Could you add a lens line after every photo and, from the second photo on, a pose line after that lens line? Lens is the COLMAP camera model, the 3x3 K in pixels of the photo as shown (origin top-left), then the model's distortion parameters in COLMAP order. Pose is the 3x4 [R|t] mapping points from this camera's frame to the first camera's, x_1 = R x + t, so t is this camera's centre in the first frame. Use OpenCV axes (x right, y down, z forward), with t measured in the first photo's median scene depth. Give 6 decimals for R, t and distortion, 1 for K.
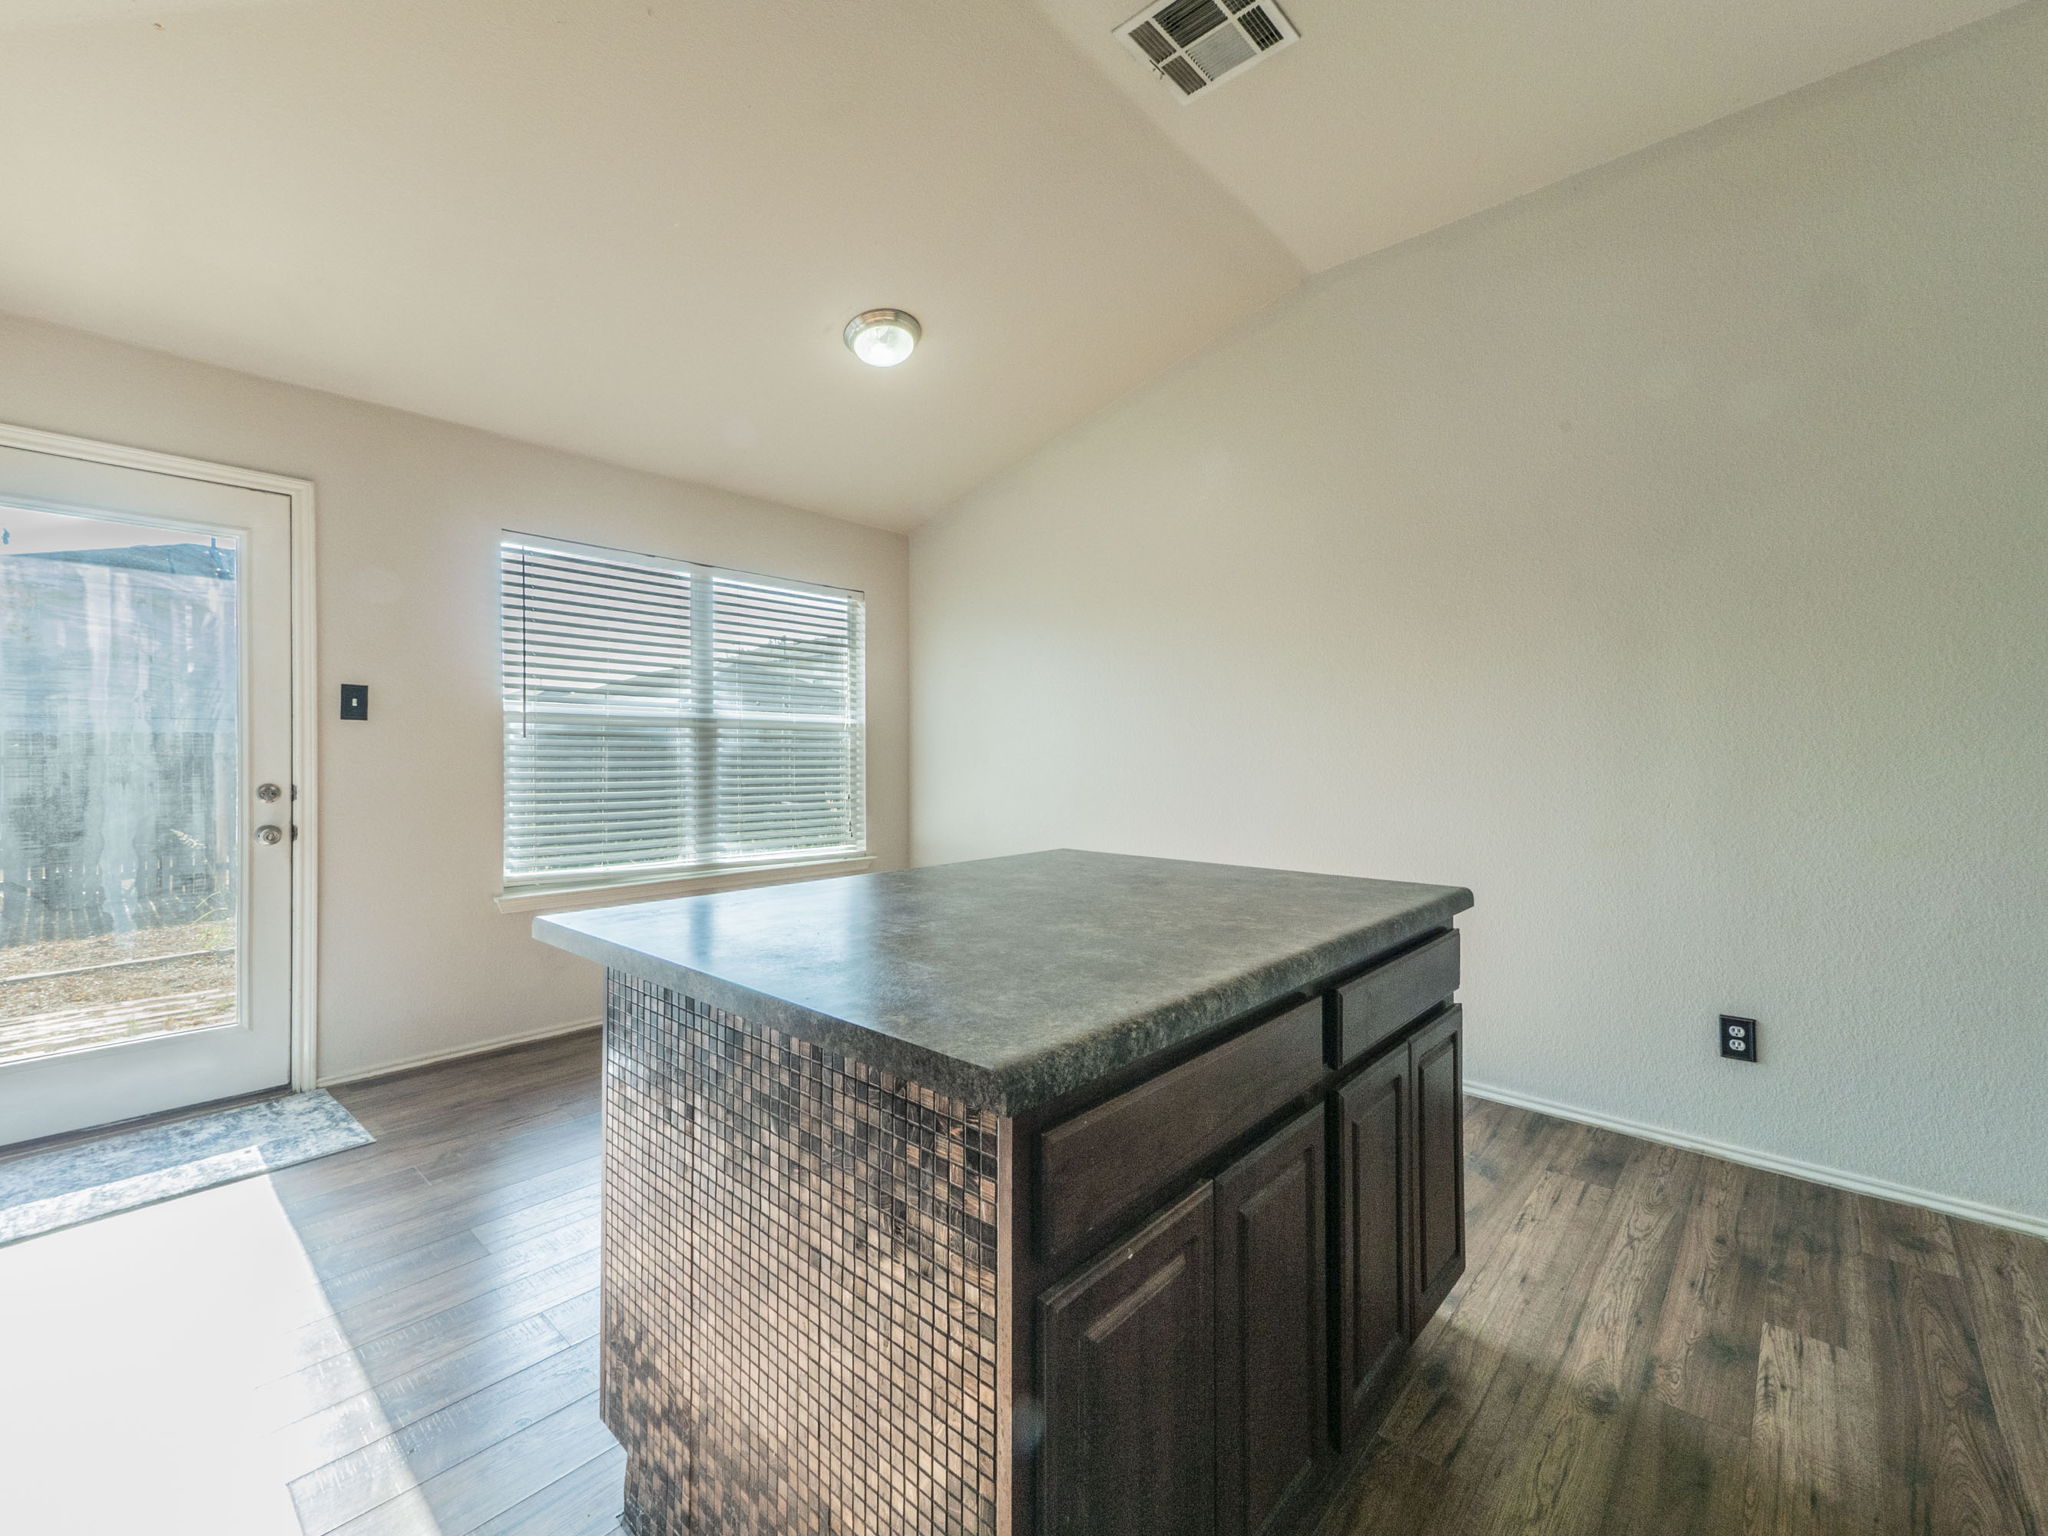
lens RADIAL K [[855.5, 0, 1023.0], [0, 855.5, 750.2], [0, 0, 1]] dist [0.015008, -0.001213]
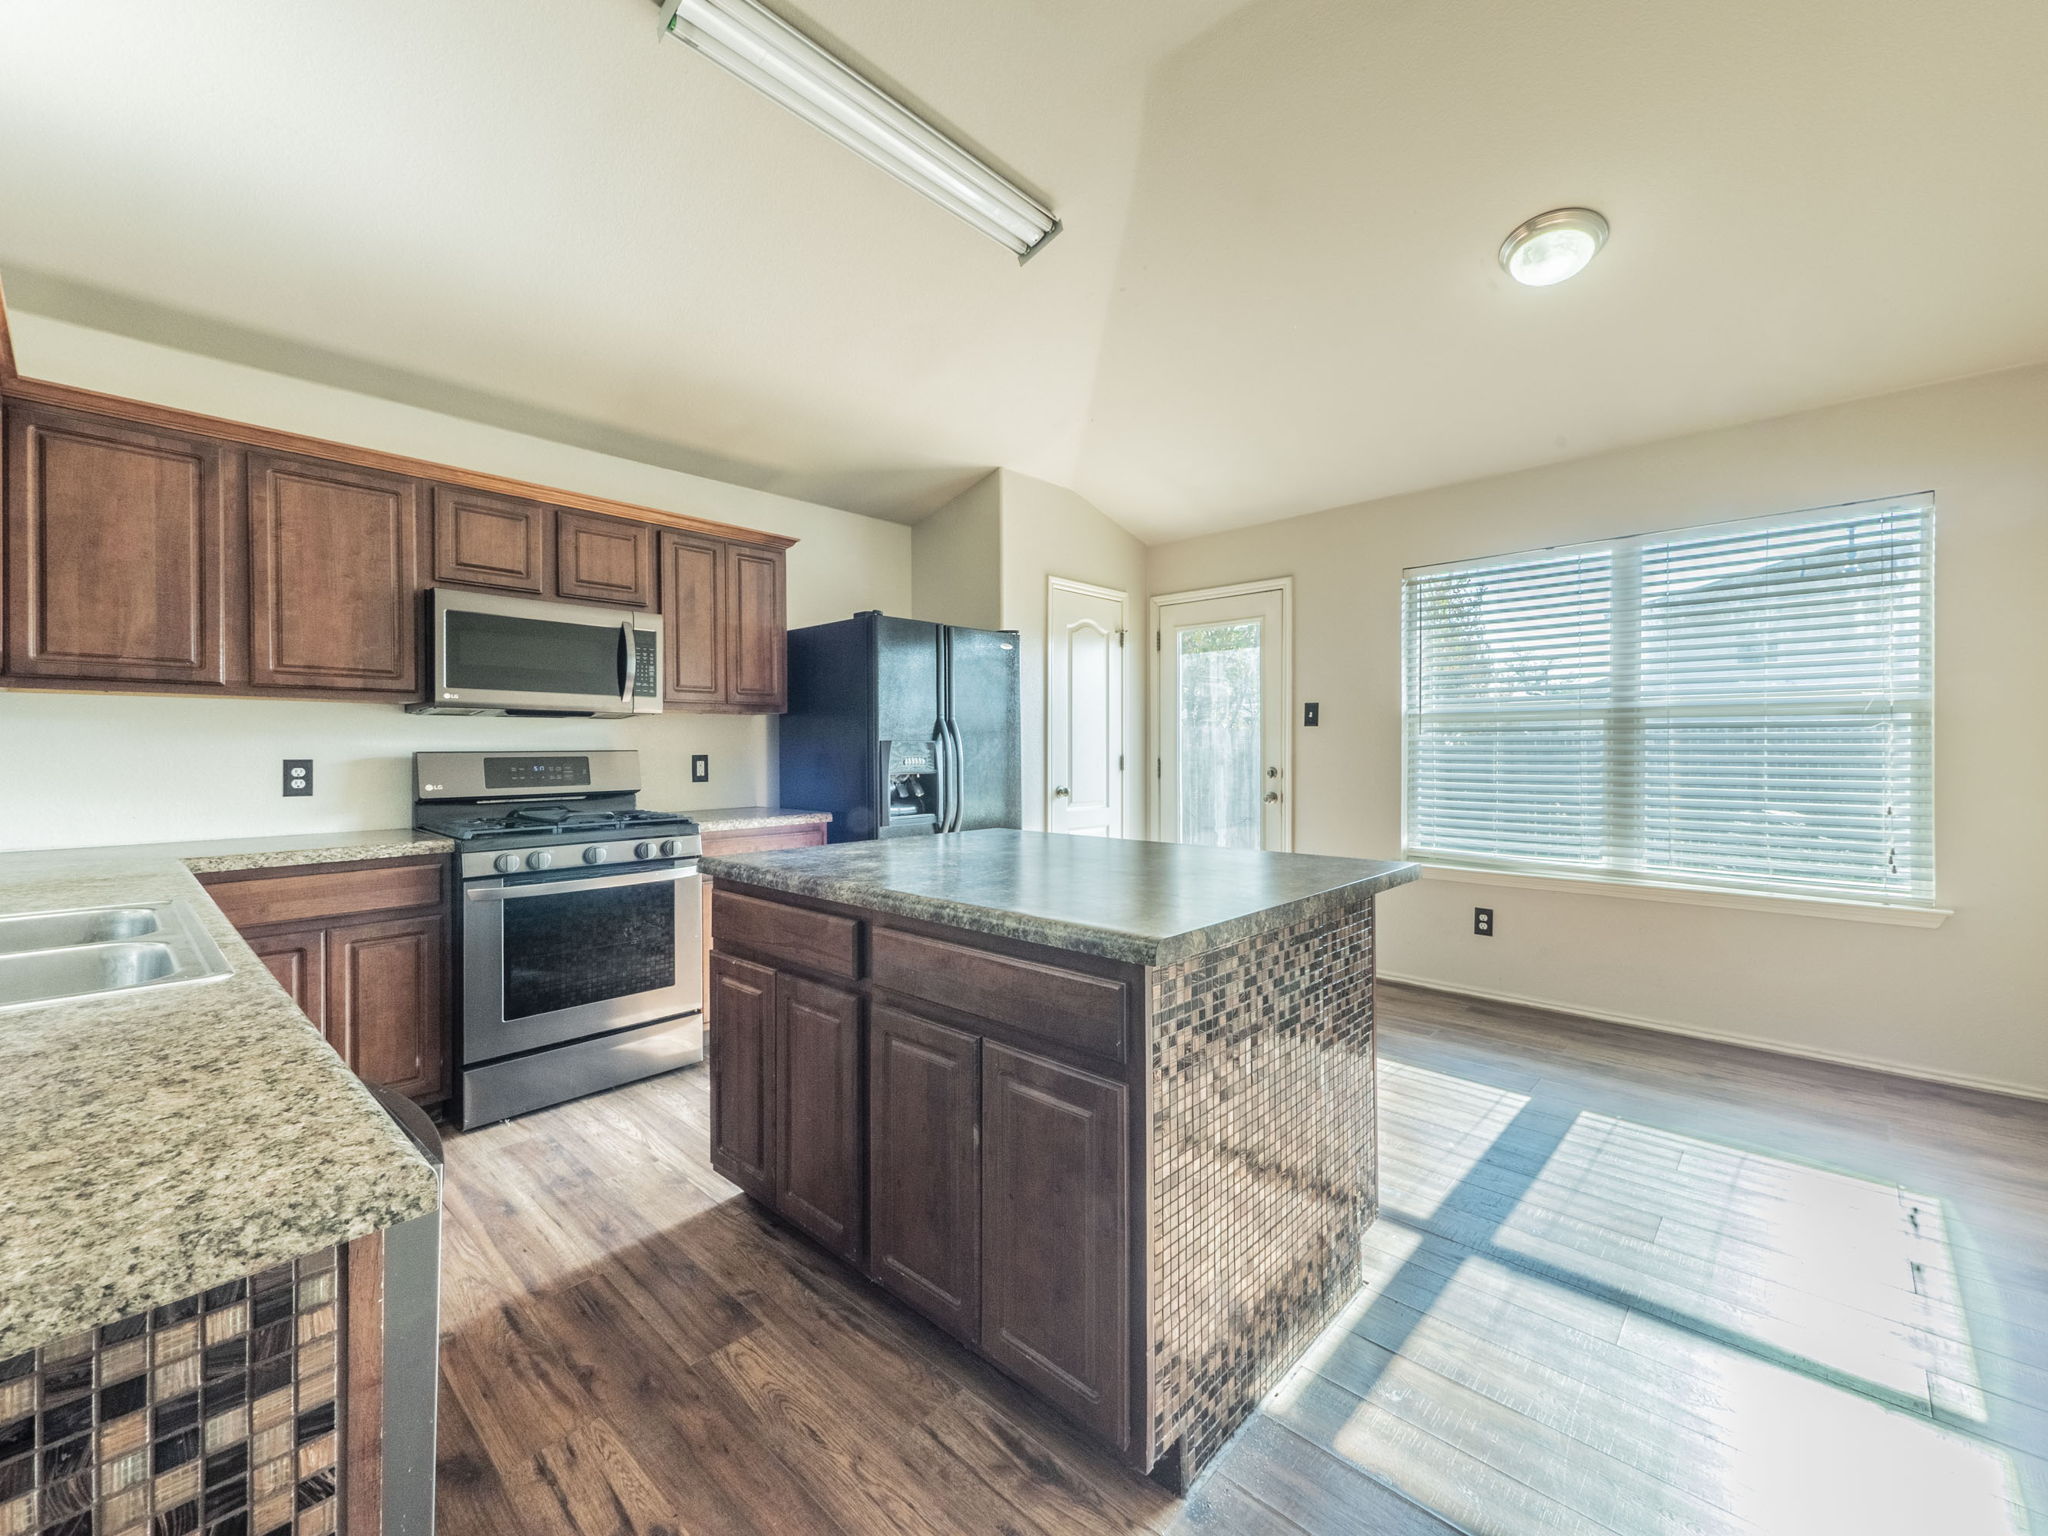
lens RADIAL K [[855.5, 0, 1023.0], [0, 855.5, 750.2], [0, 0, 1]] dist [0.015008, -0.001213]
pose [[-0.021684, -0.002953, -0.999761, 0.696090], [0.006482, 0.999974, -0.003094, 0.007417], [0.999744, -0.006548, -0.021664, 0.504029]]
